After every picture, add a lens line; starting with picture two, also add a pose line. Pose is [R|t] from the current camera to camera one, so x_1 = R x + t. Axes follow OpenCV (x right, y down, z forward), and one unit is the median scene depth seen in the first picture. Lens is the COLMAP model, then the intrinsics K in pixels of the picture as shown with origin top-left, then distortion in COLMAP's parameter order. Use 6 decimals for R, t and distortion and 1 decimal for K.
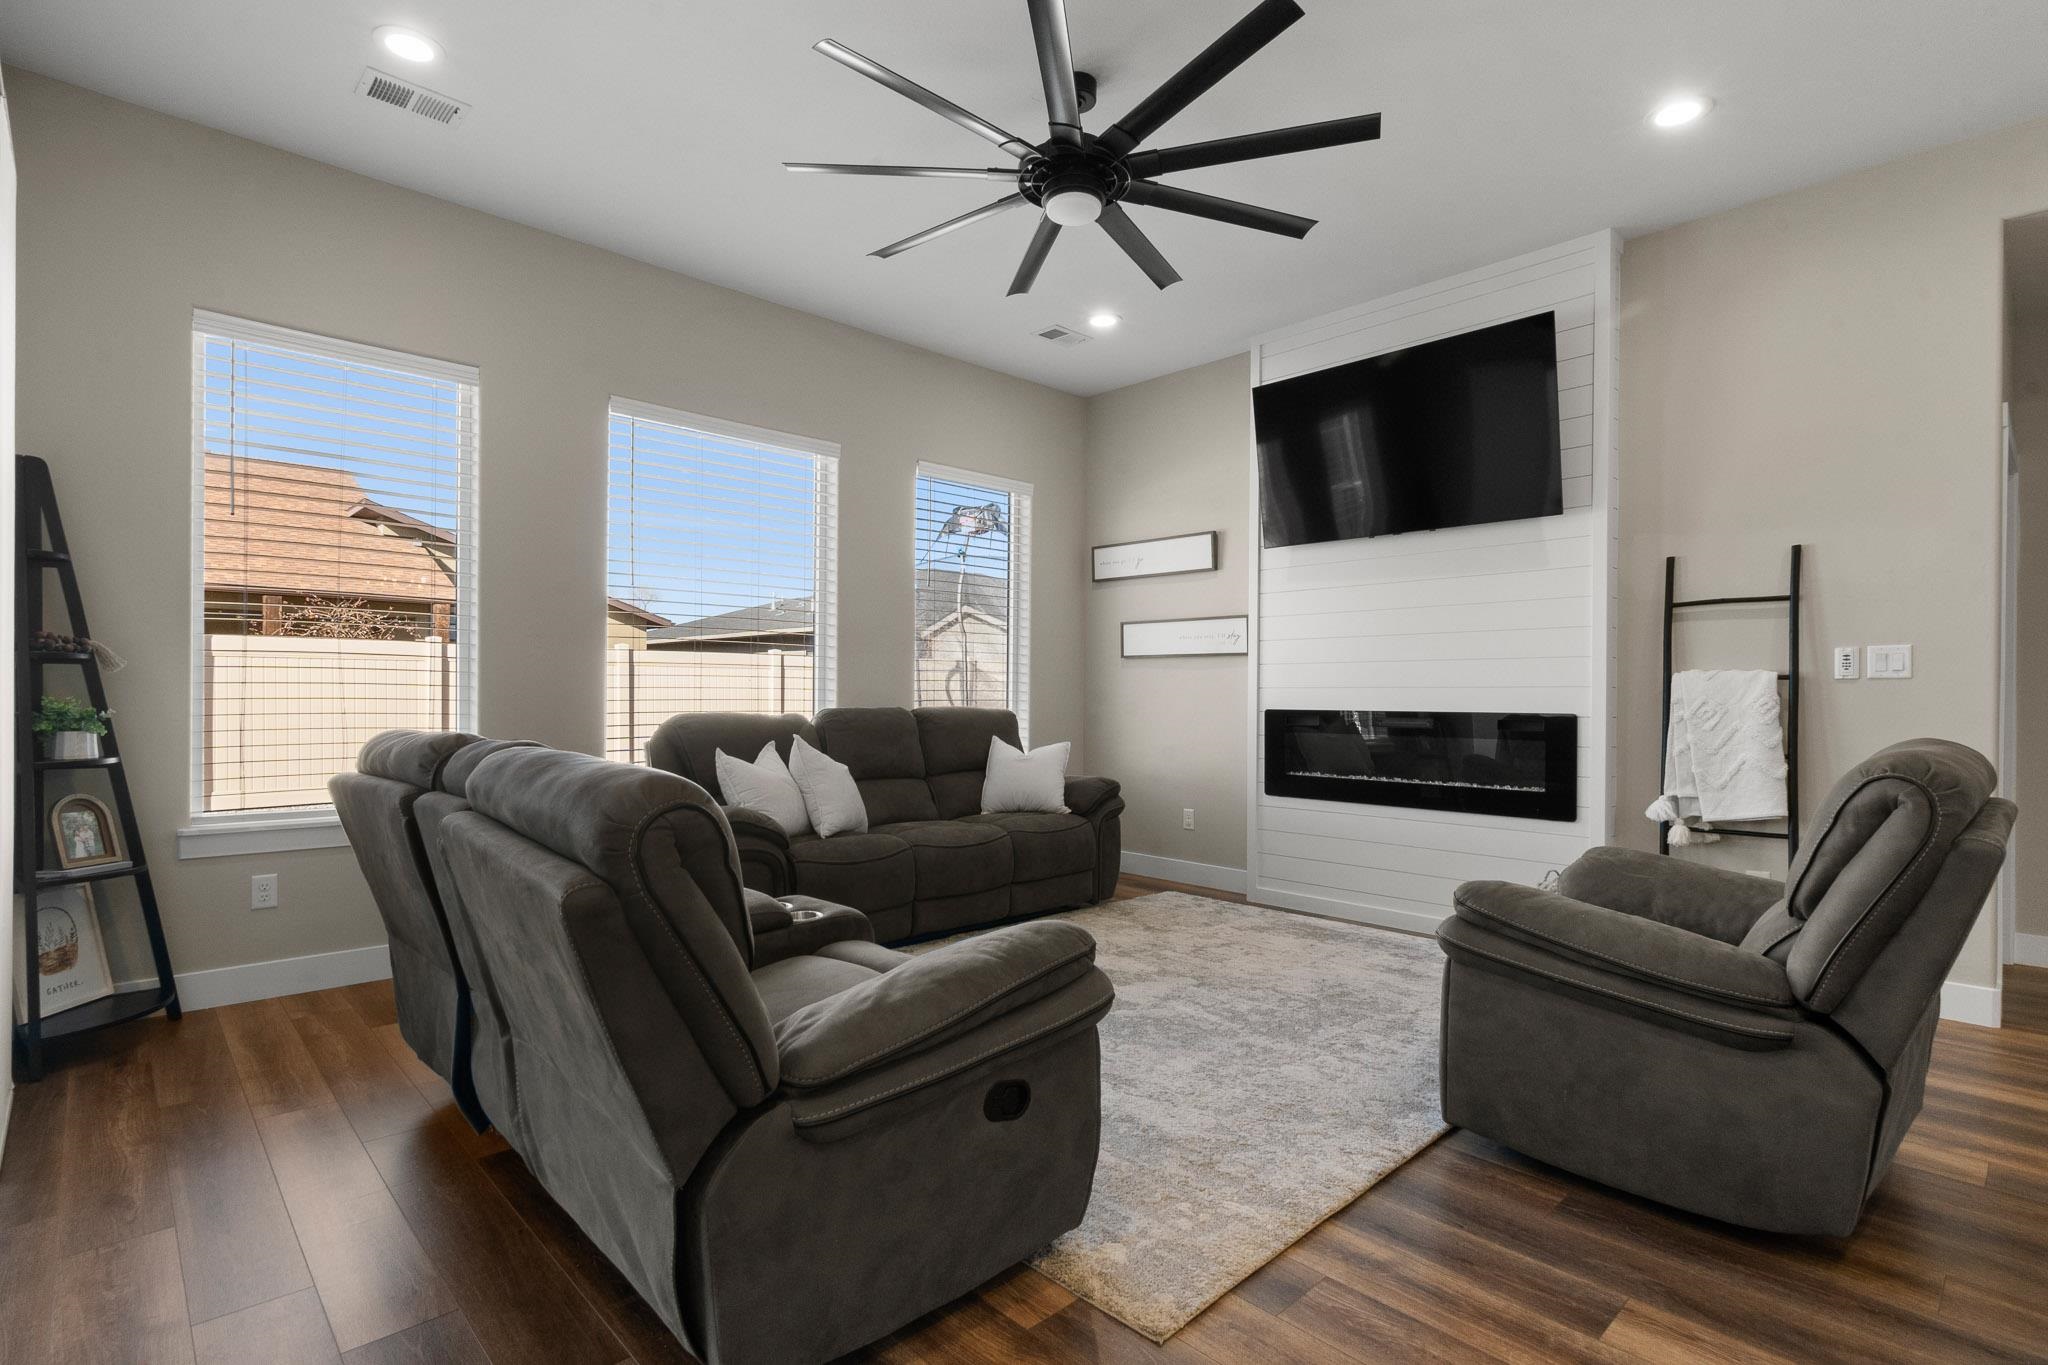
lens RADIAL K [[970.7, 0, 1012.3], [0, 970.7, 694.7], [0, 0, 1]] dist [0.000899, -0.000152]
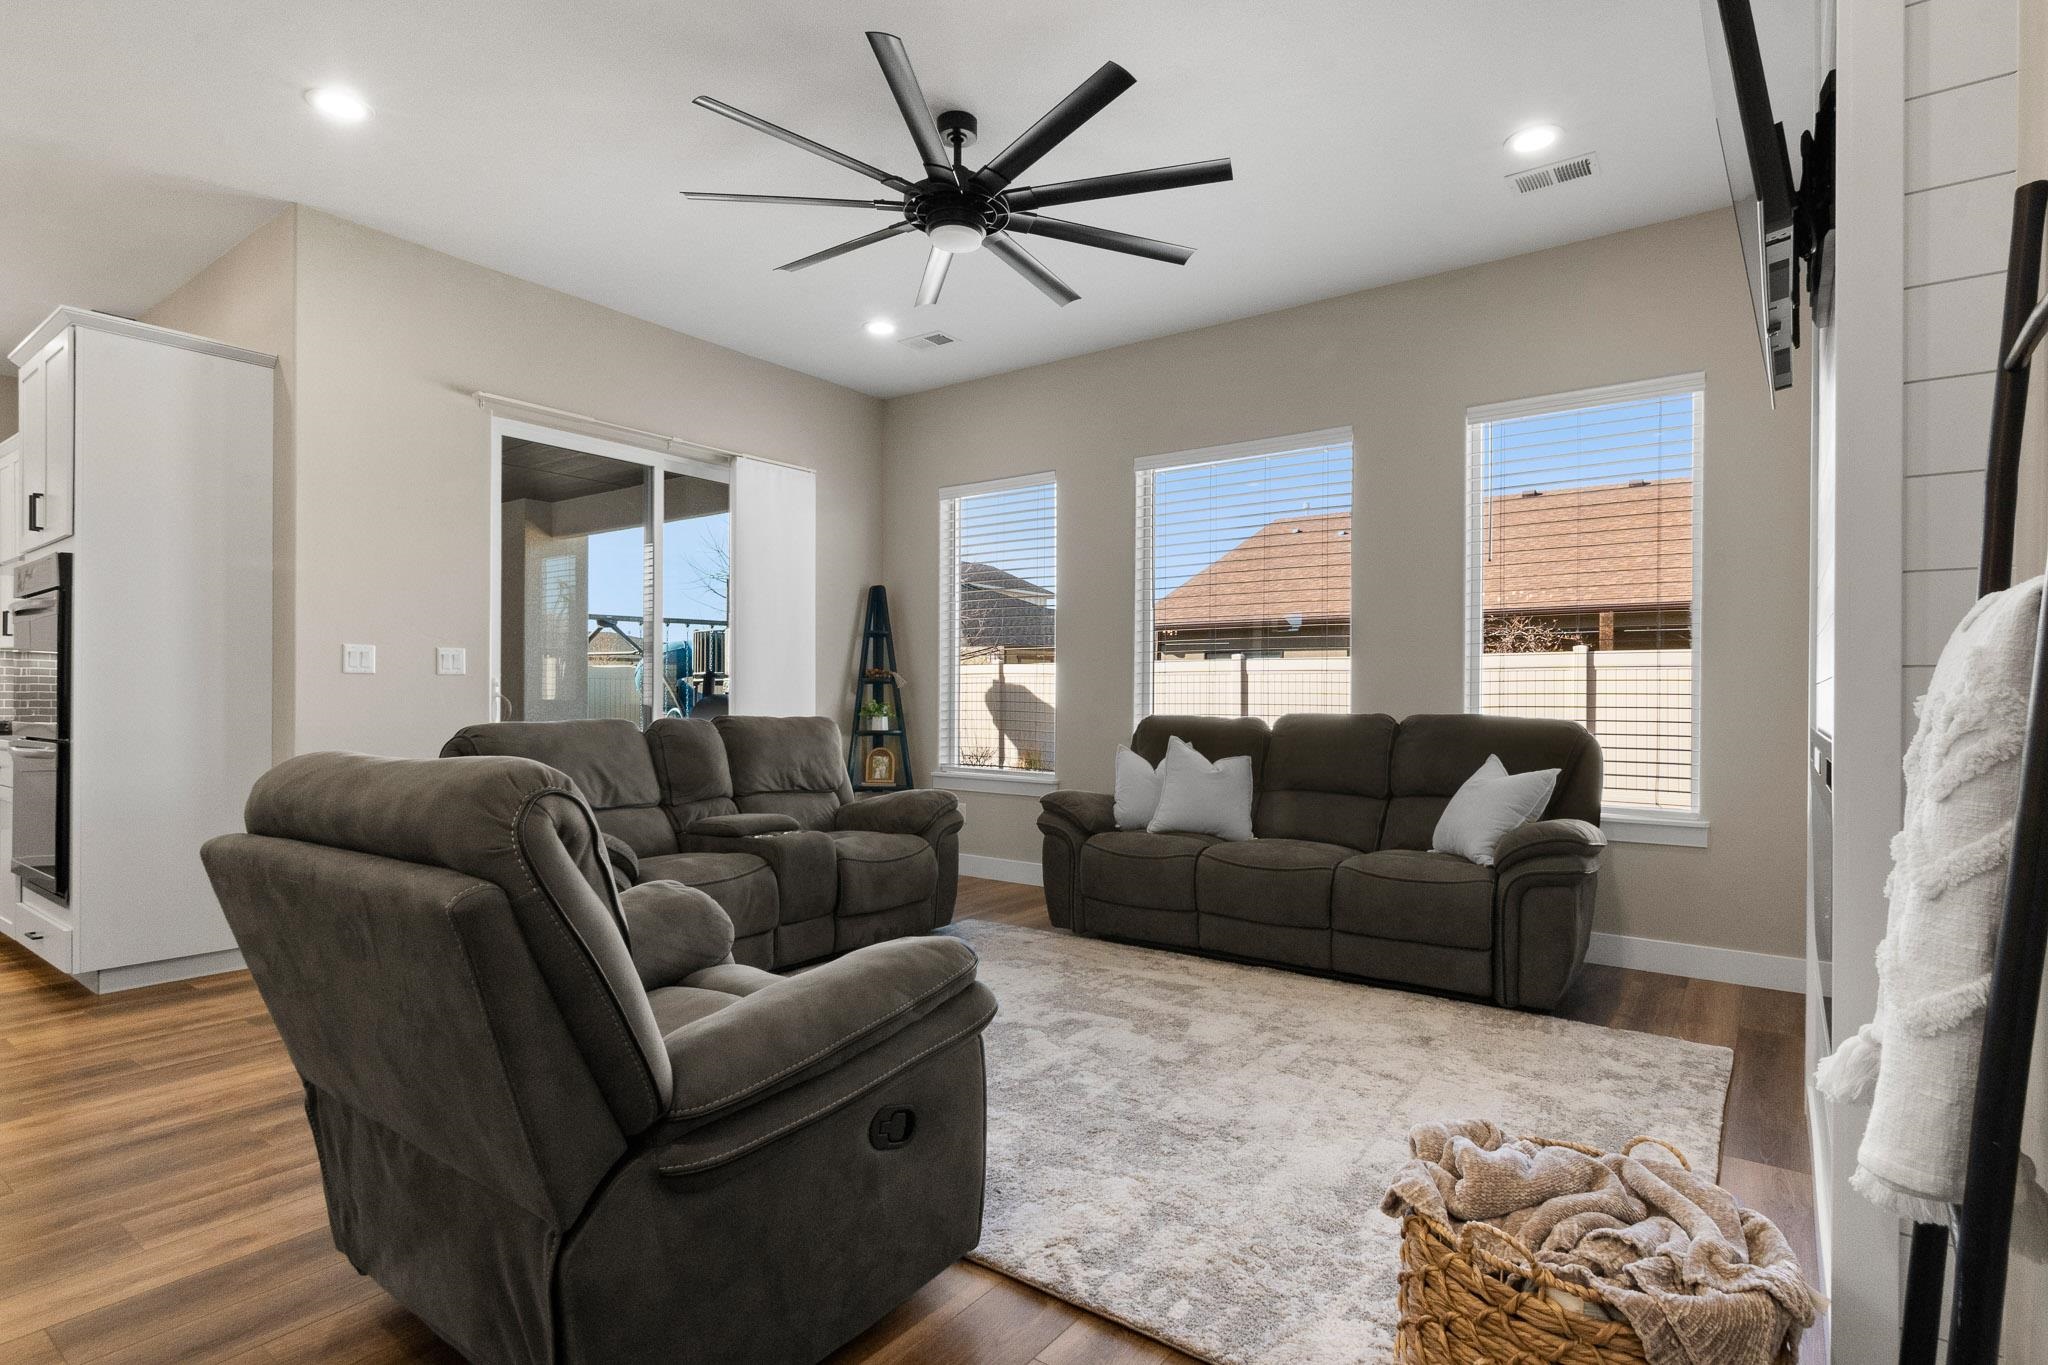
lens RADIAL K [[992.7, 0, 1012.2], [0, 992.7, 693.8], [0, 0, 1]] dist [0.003776, 0.004290]
pose [[0.200222, -0.009068, -0.979709, 0.816245], [-0.004885, 0.999935, -0.010254, 0.007153], [0.979738, 0.006839, 0.200165, 0.607498]]
